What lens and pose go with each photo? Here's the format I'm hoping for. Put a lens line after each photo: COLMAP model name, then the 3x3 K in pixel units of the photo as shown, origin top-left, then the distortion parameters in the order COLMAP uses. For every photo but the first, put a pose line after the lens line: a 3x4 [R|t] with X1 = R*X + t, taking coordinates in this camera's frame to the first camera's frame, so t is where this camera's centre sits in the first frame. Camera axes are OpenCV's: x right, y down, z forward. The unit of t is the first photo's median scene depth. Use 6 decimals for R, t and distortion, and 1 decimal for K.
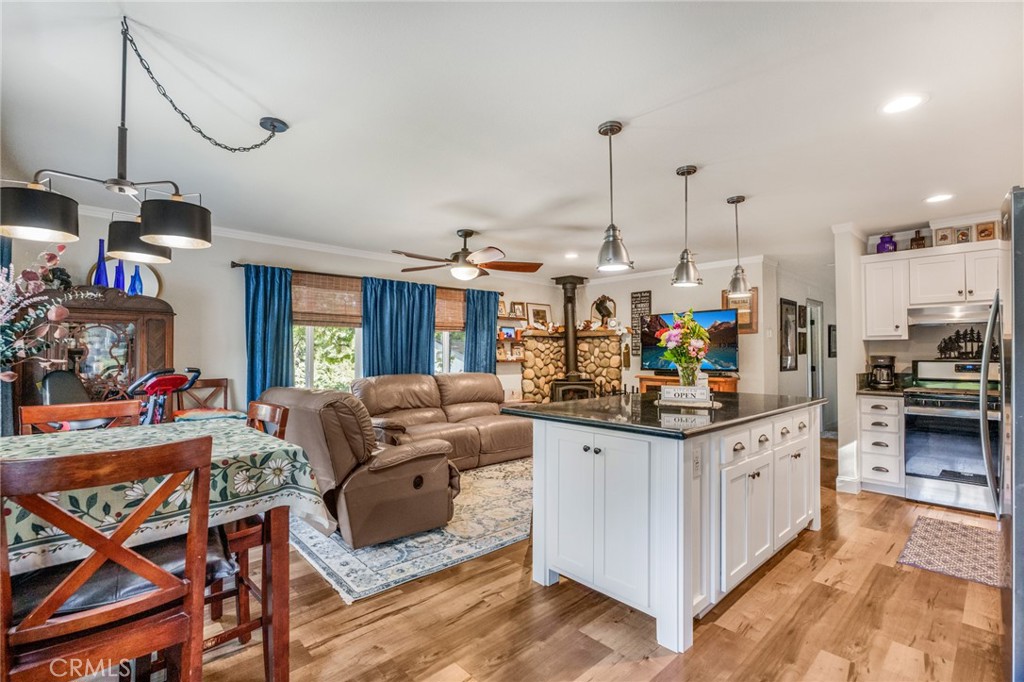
lens RADIAL K [[463.8, 0, 512.0], [0, 463.8, 341.0], [0, 0, 1]] dist [-0.000132, -0.000025]
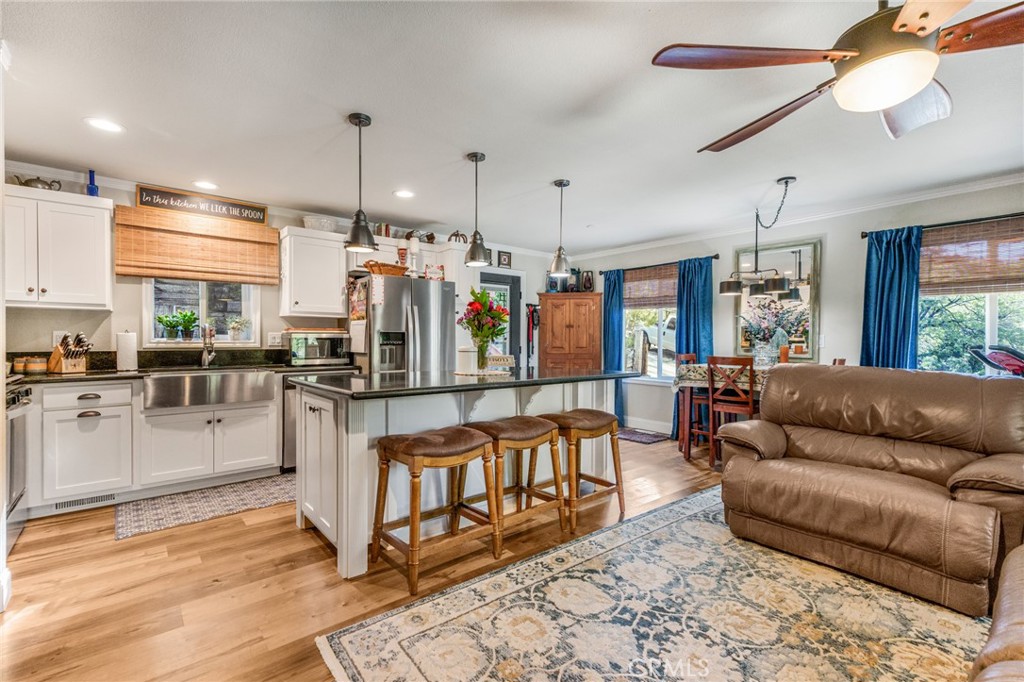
lens RADIAL K [[470.6, 0, 512.0], [0, 470.6, 341.0], [0, 0, 1]] dist [0.015779, 0.000049]
pose [[-0.998418, -0.004033, 0.056088, 0.182831], [-0.005367, 0.999706, -0.023659, 0.064589], [-0.055976, -0.023923, -0.998145, 1.643469]]
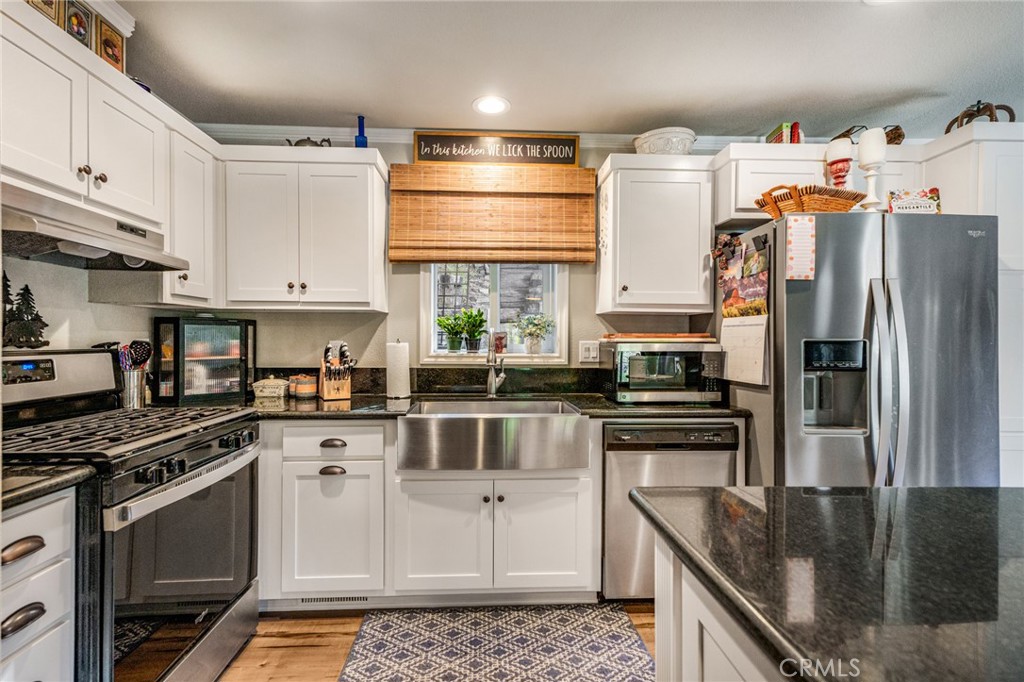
lens RADIAL K [[458.6, 0, 502.4], [0, 458.6, 342.3], [0, 0, 1]] dist [0.016065, 0.000218]
pose [[-0.763191, -0.009371, 0.646105, 0.491293], [-0.022870, 0.999660, -0.012516, 0.032611], [-0.645768, -0.024329, -0.763146, 1.114722]]
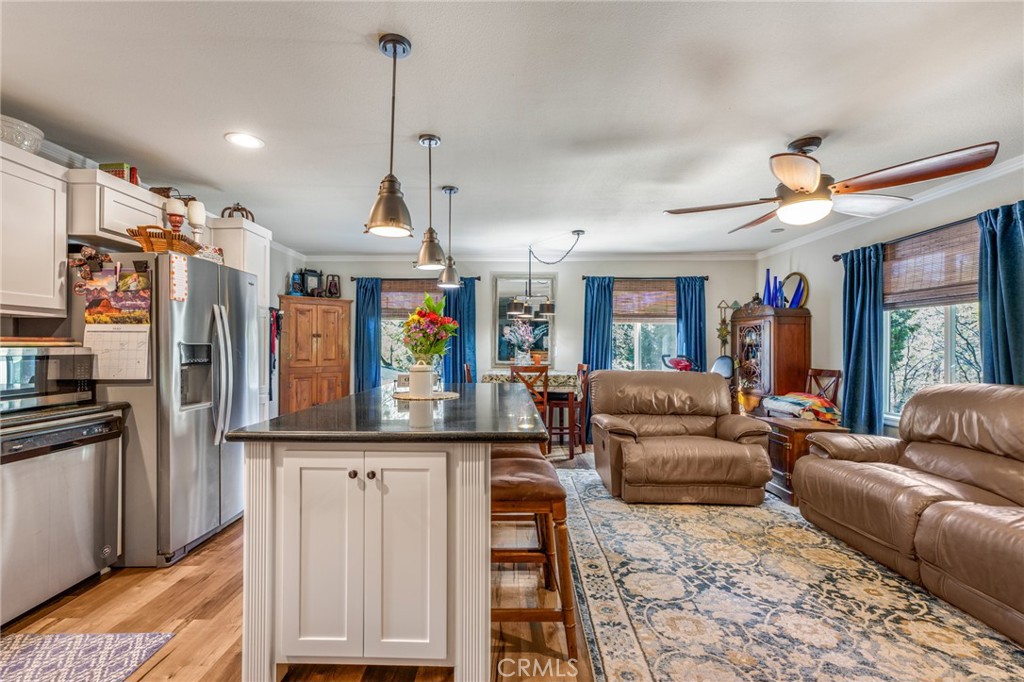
lens RADIAL K [[458.6, 0, 502.4], [0, 458.6, 342.3], [0, 0, 1]] dist [0.016065, 0.000218]
pose [[-0.690243, -0.008451, -0.723529, 0.732206], [0.017394, 0.999449, -0.028268, 0.042223], [0.723369, -0.032097, -0.689715, 1.356828]]
